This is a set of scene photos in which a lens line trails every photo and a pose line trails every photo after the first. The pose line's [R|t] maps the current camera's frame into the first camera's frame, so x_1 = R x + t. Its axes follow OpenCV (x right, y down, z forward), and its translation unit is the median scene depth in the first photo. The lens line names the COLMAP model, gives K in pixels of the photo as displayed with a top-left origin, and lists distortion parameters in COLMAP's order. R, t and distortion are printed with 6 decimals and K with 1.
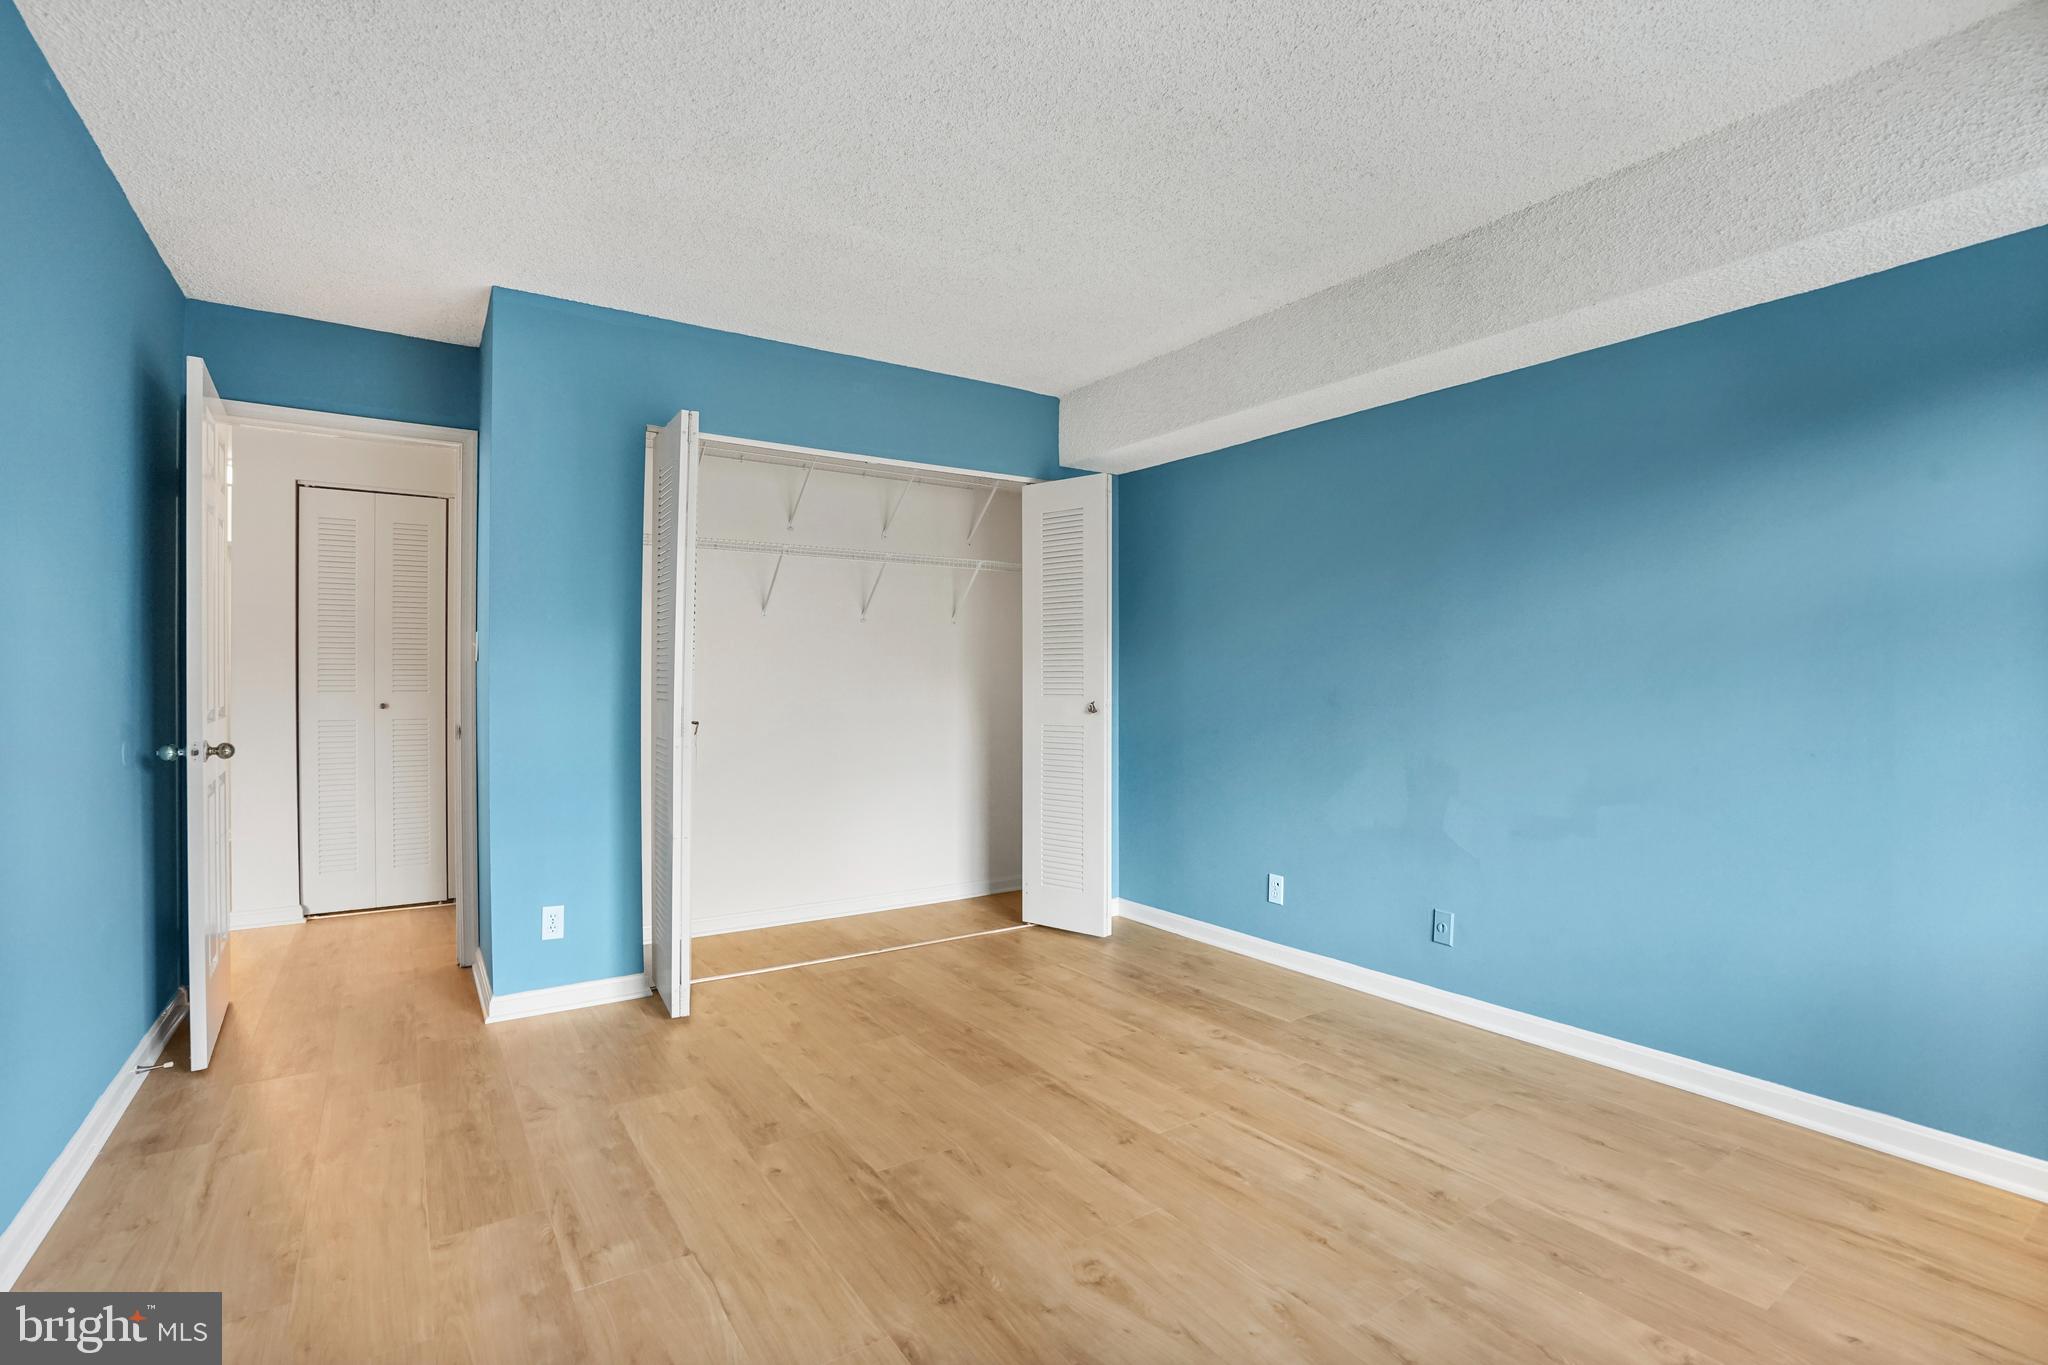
lens RADIAL K [[936.2, 0, 1018.0], [0, 936.2, 681.3], [0, 0, 1]] dist [-0.034265, 0.006910]
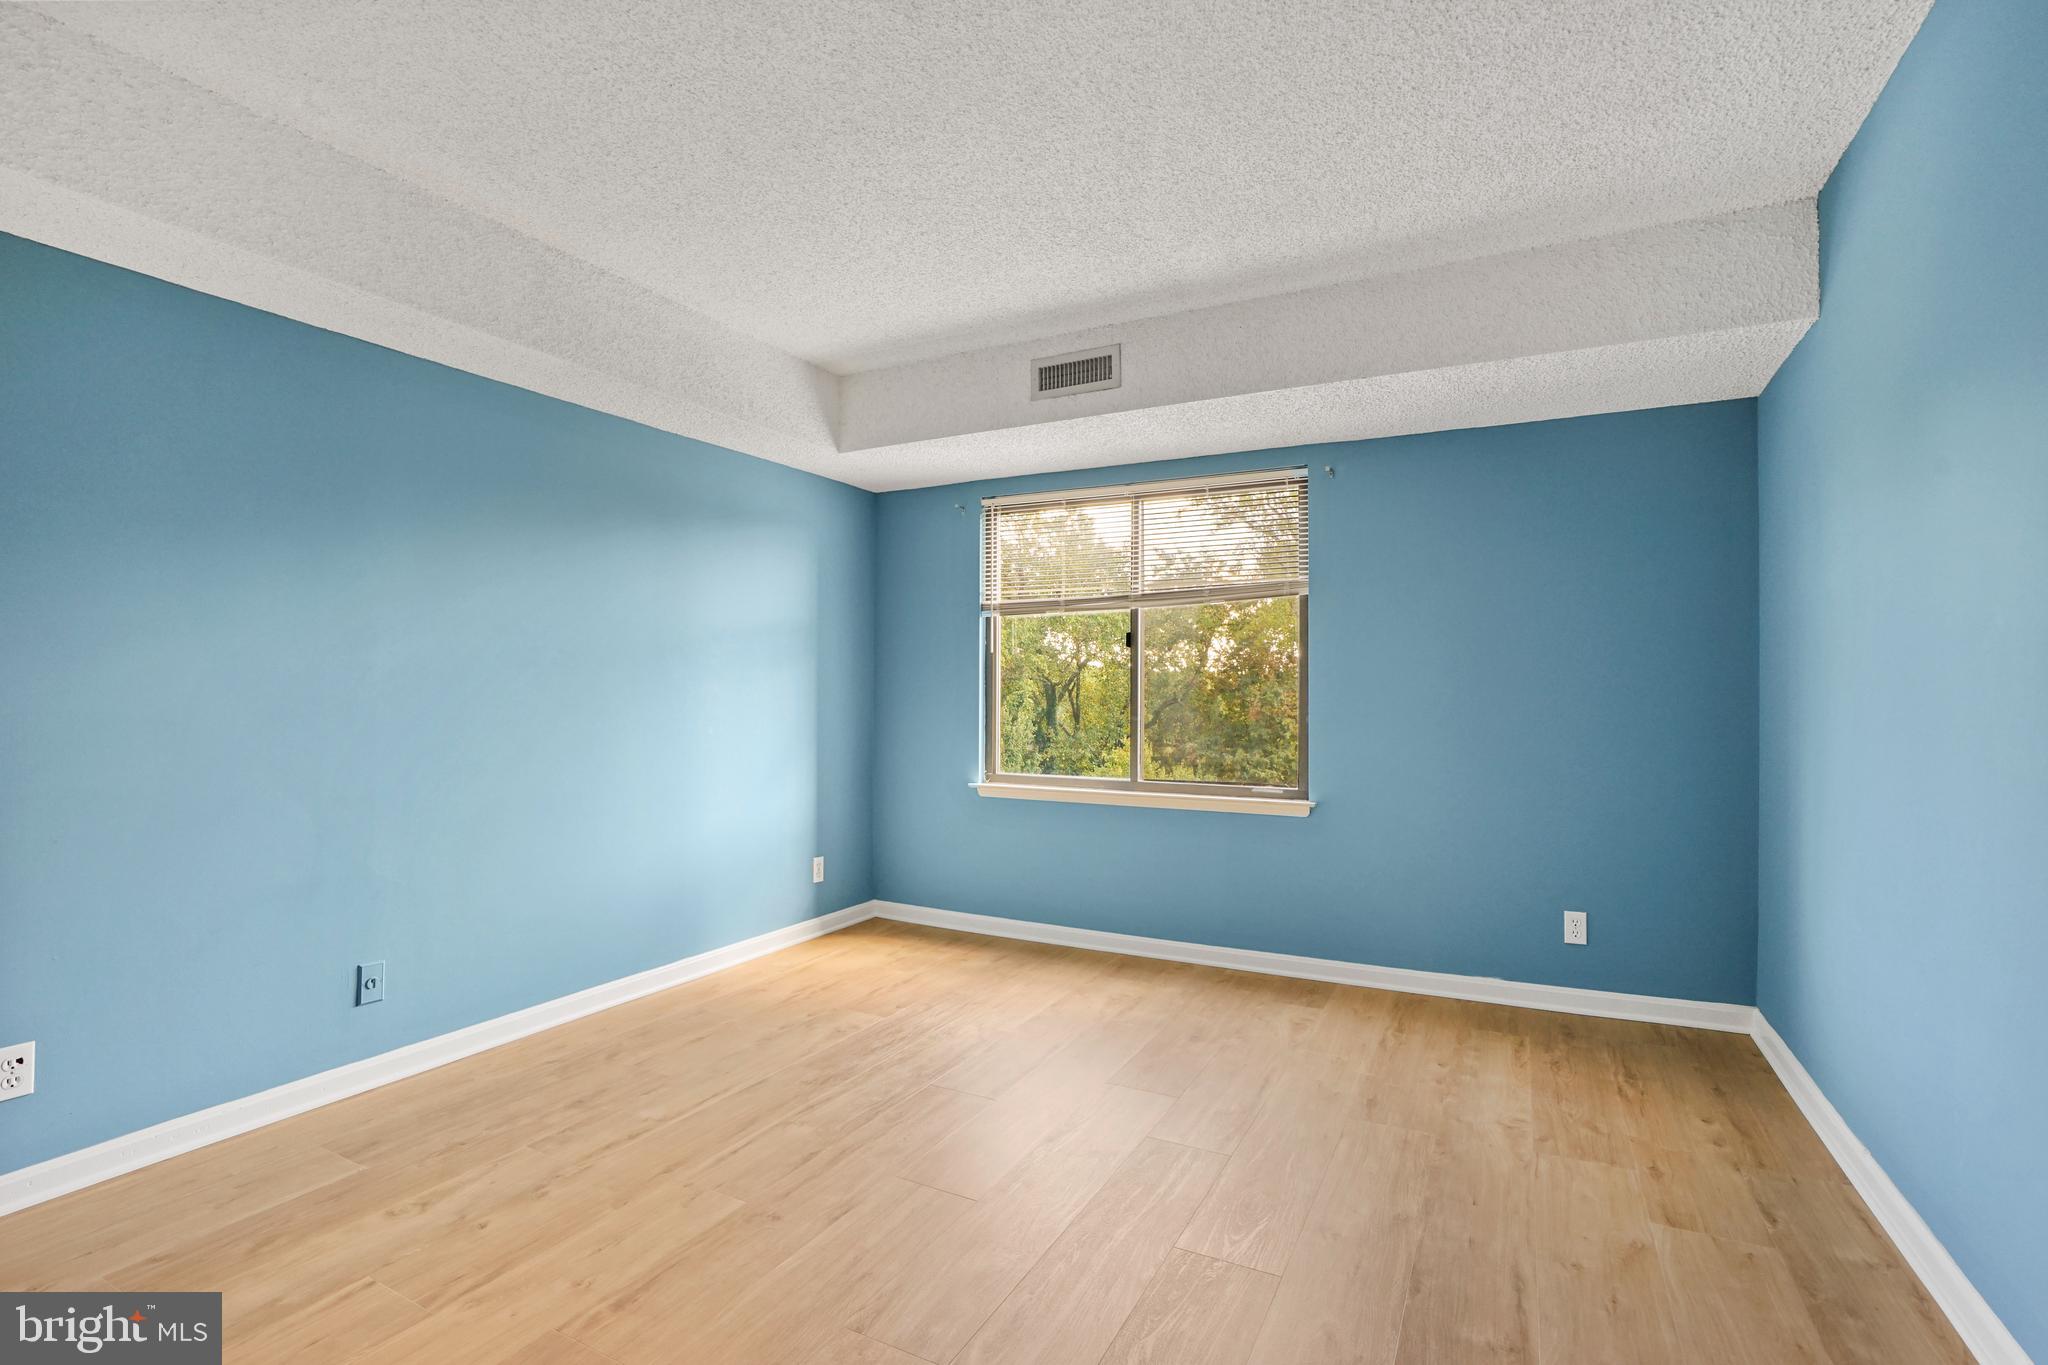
lens RADIAL K [[936.2, 0, 1023.4], [0, 936.2, 681.2], [0, 0, 1]] dist [-0.034265, 0.006910]
pose [[-0.463304, 0.010668, 0.886135, -0.651045], [-0.001784, 0.999914, -0.012971, 0.002524], [-0.886198, -0.007591, -0.463245, 1.013960]]
